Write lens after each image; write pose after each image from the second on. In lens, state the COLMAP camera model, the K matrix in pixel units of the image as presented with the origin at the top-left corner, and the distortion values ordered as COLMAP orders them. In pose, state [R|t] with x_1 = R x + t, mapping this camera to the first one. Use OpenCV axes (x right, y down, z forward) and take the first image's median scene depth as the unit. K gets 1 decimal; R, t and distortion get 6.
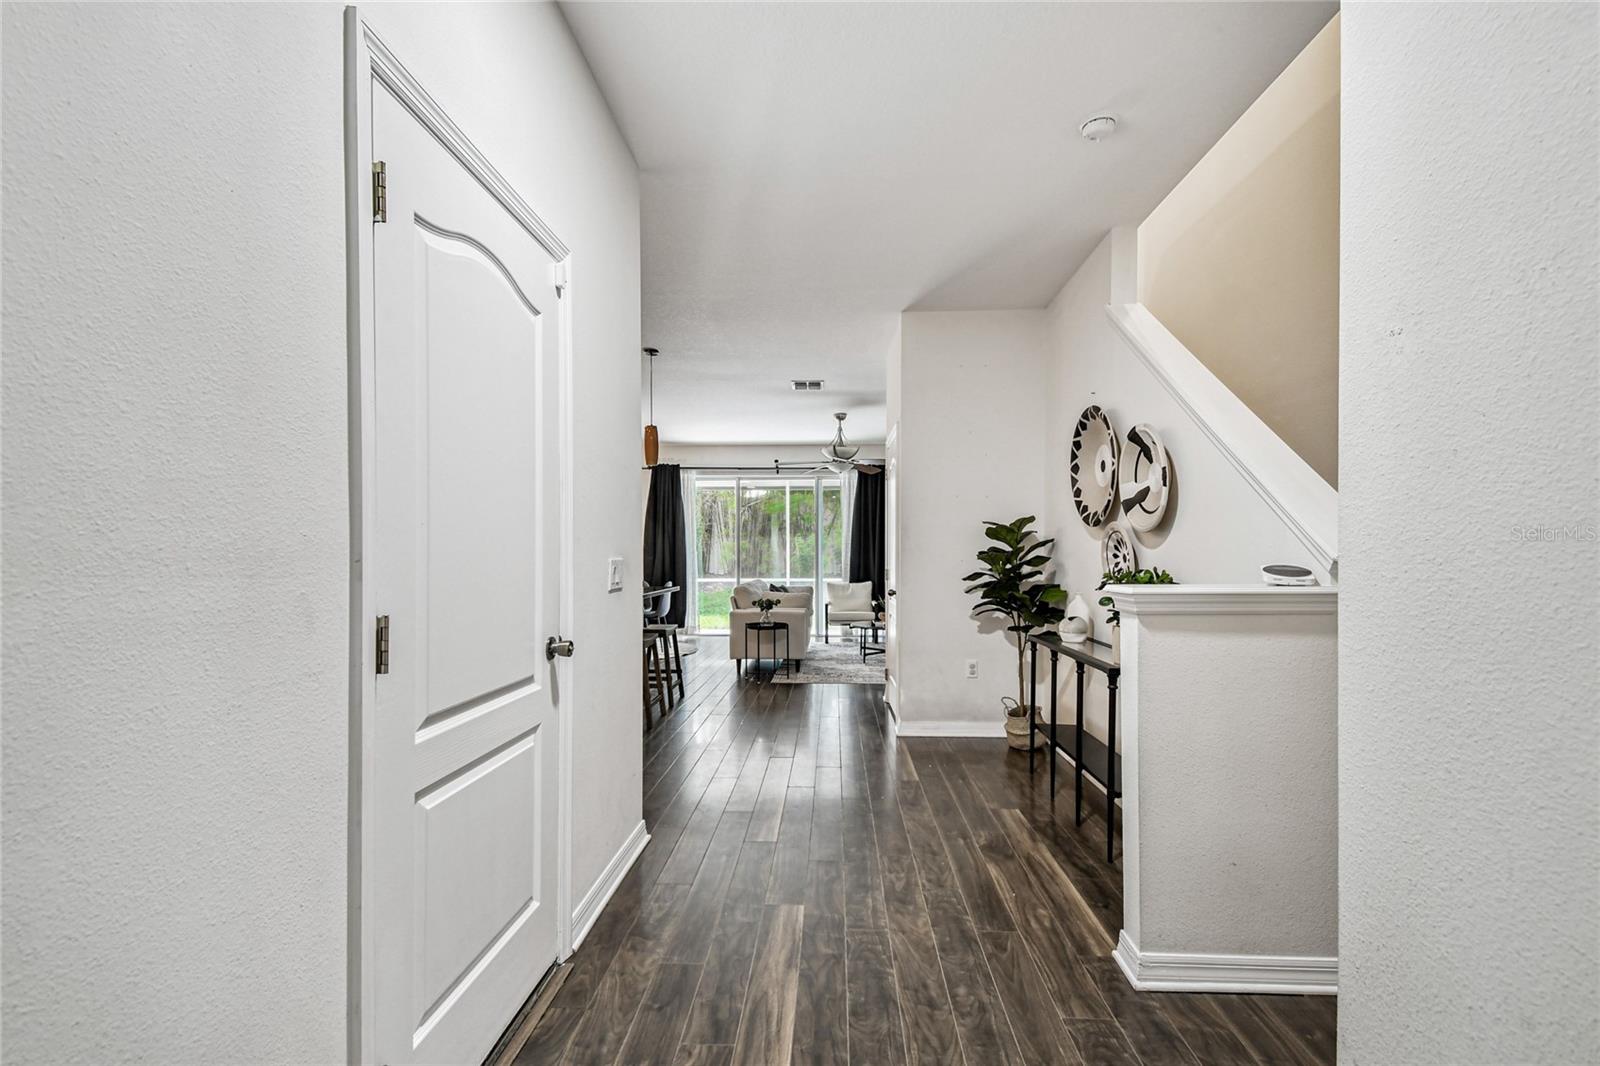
lens RADIAL K [[727.5, 0, 800.1], [0, 727.5, 545.3], [0, 0, 1]] dist [0.004090, 0.000416]
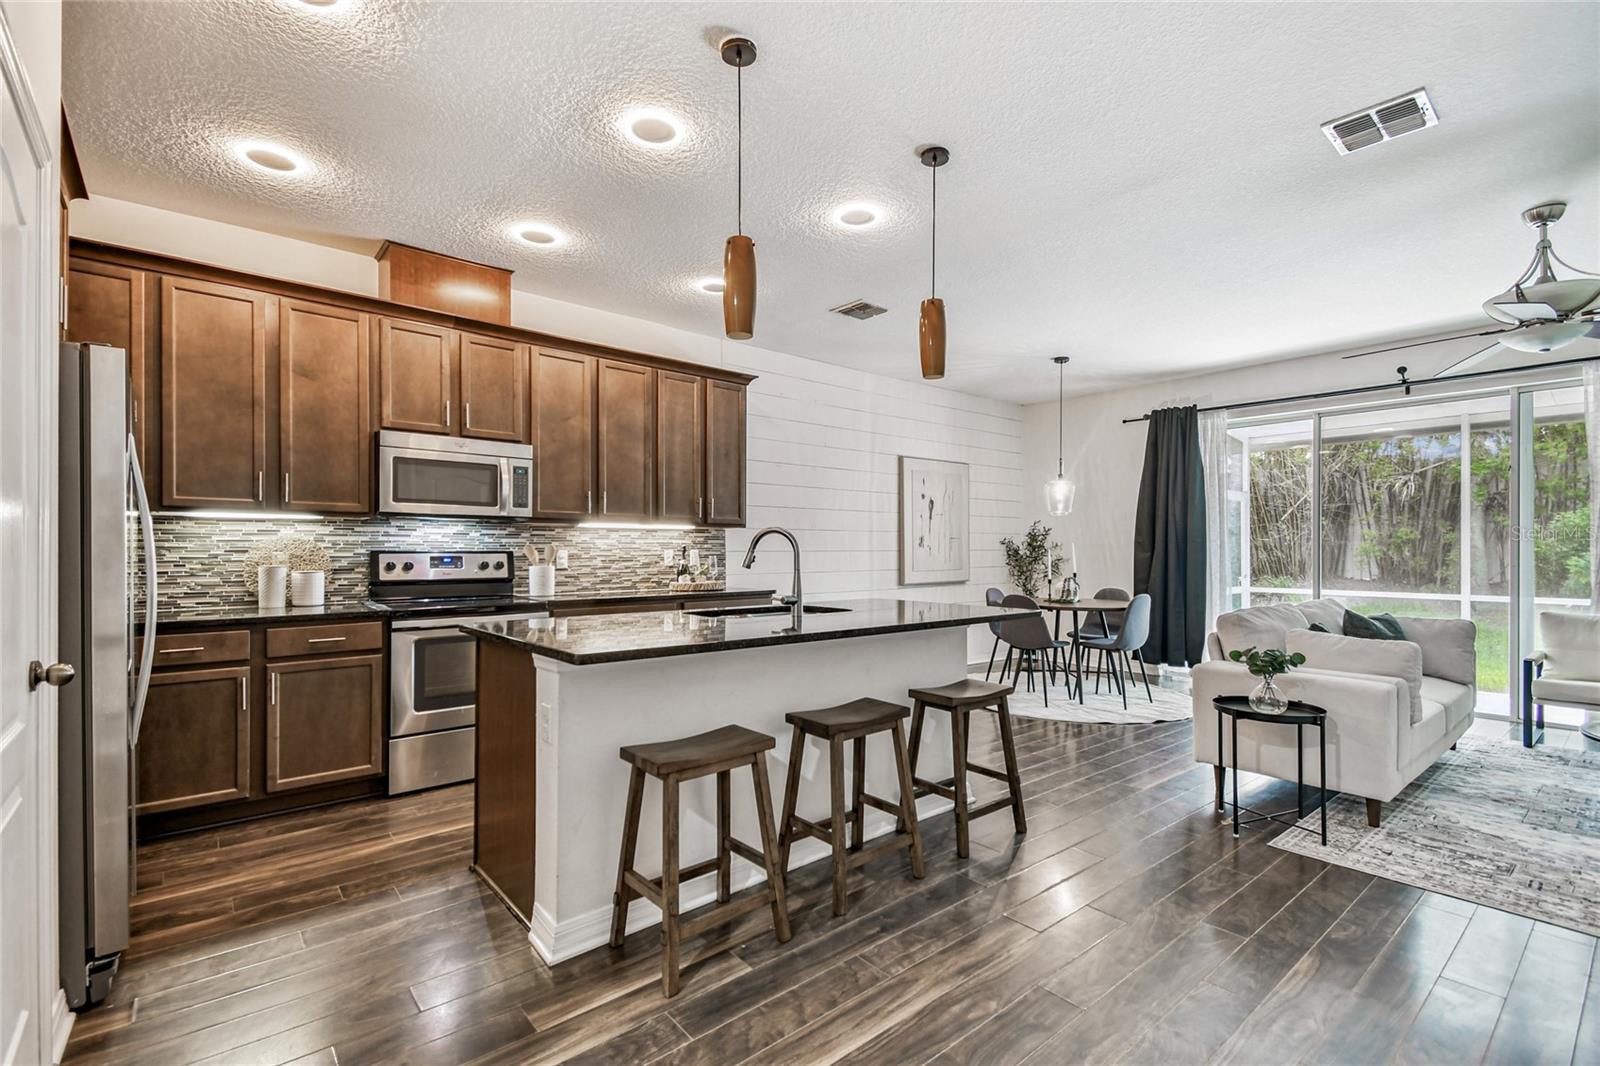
lens RADIAL K [[727.5, 0, 800.1], [0, 727.5, 545.3], [0, 0, 1]] dist [0.004090, 0.000416]
pose [[0.676711, -0.008138, -0.736204, 0.073606], [0.007804, 0.999962, -0.003881, 0.008775], [0.736208, -0.003119, 0.676748, 0.408527]]
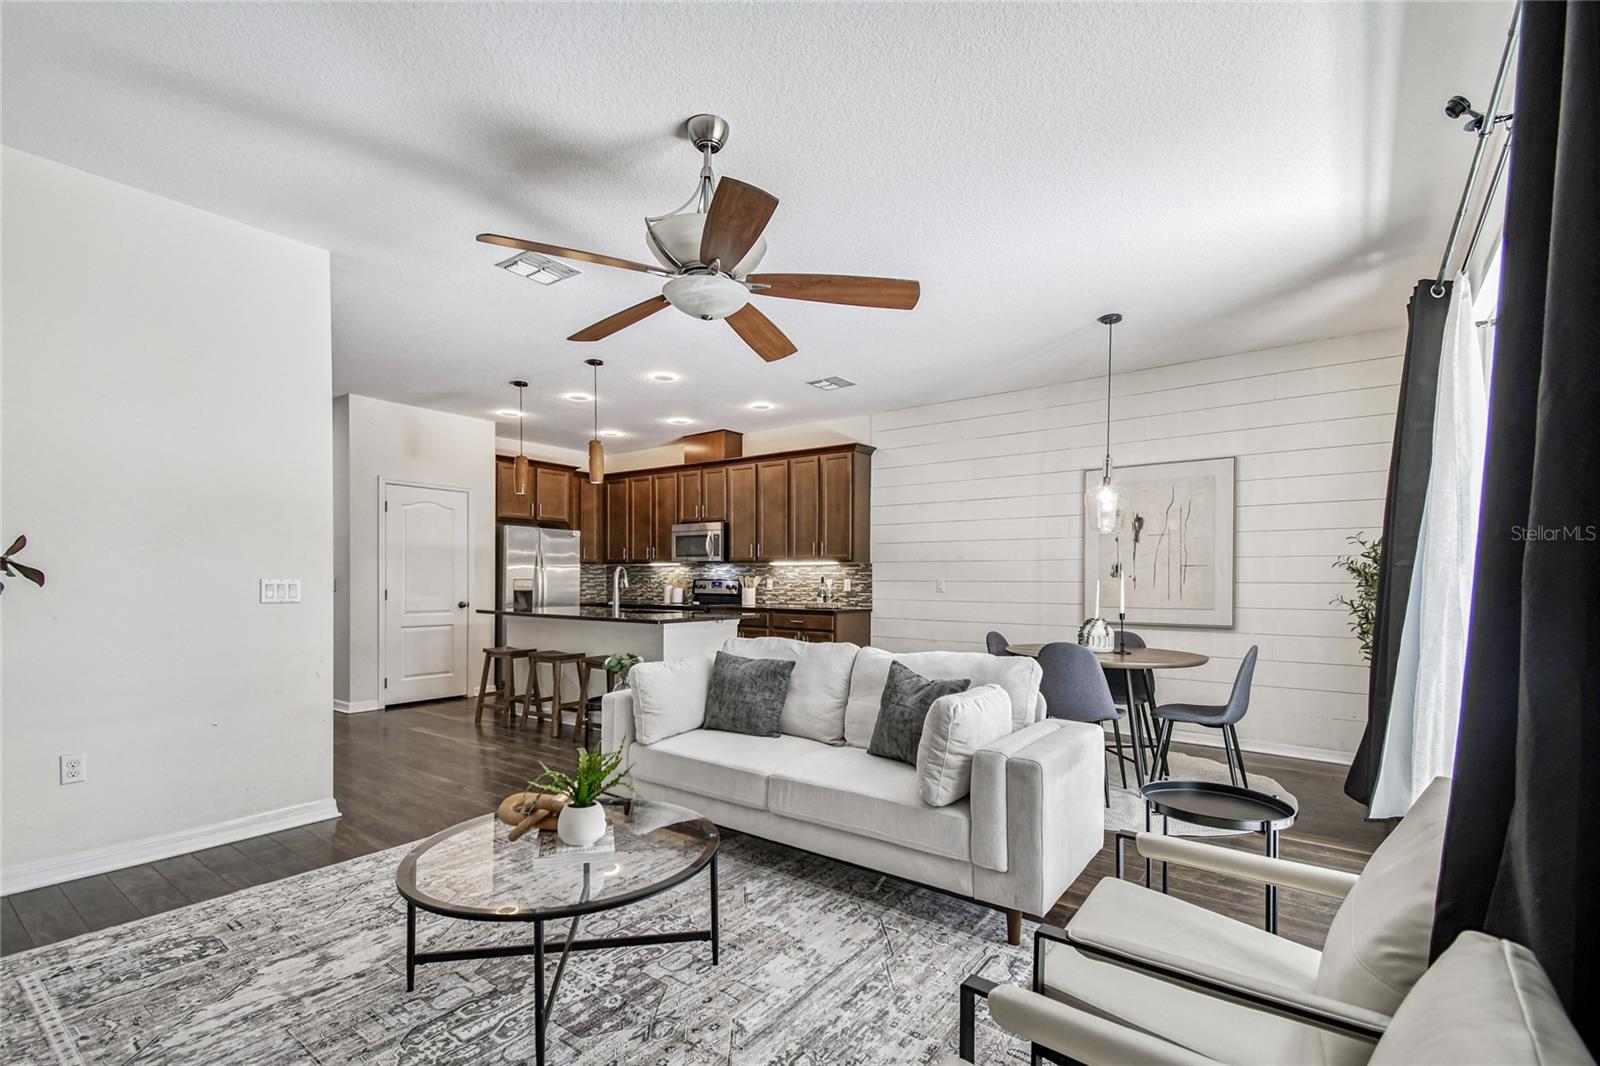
lens RADIAL K [[727.5, 0, 800.1], [0, 727.5, 545.3], [0, 0, 1]] dist [0.004090, 0.000416]
pose [[-0.566466, -0.036202, -0.823289, 0.300772], [0.003856, 0.998907, -0.046577, 0.009240], [0.824076, -0.029559, -0.565708, 1.305799]]
